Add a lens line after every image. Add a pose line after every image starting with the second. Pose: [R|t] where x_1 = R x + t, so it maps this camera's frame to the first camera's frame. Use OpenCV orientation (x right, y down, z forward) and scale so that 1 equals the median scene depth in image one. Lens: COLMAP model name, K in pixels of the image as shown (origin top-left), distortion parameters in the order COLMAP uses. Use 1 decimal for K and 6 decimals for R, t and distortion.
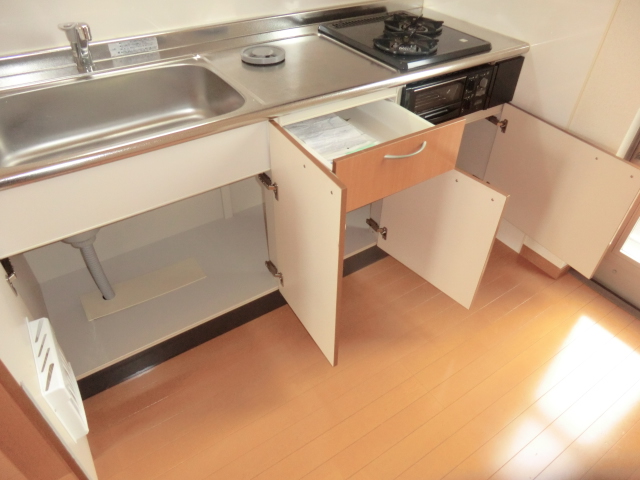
lens RADIAL K [[460.4, 0, 325.9], [0, 460.4, 241.8], [0, 0, 1]] dist [-0.029736, 0.013542]
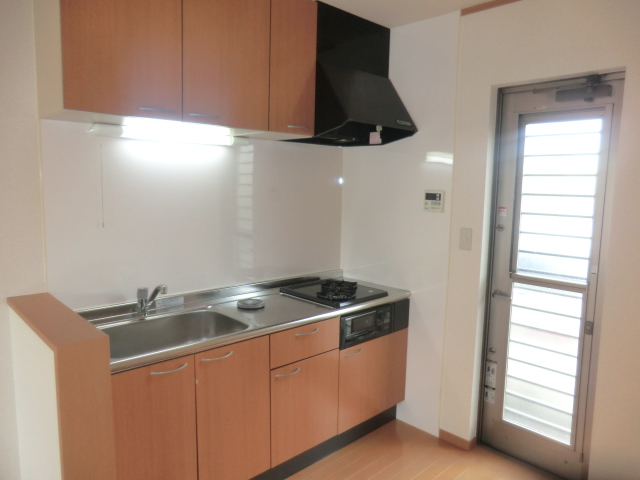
lens RADIAL K [[460.4, 0, 322.7], [0, 460.4, 235.1], [0, 0, 1]] dist [-0.029736, 0.013542]
pose [[0.987960, -0.025244, 0.152638, -0.115753], [0.105456, 0.831771, -0.545011, 0.272300], [-0.113201, 0.554545, 0.824418, -0.451601]]
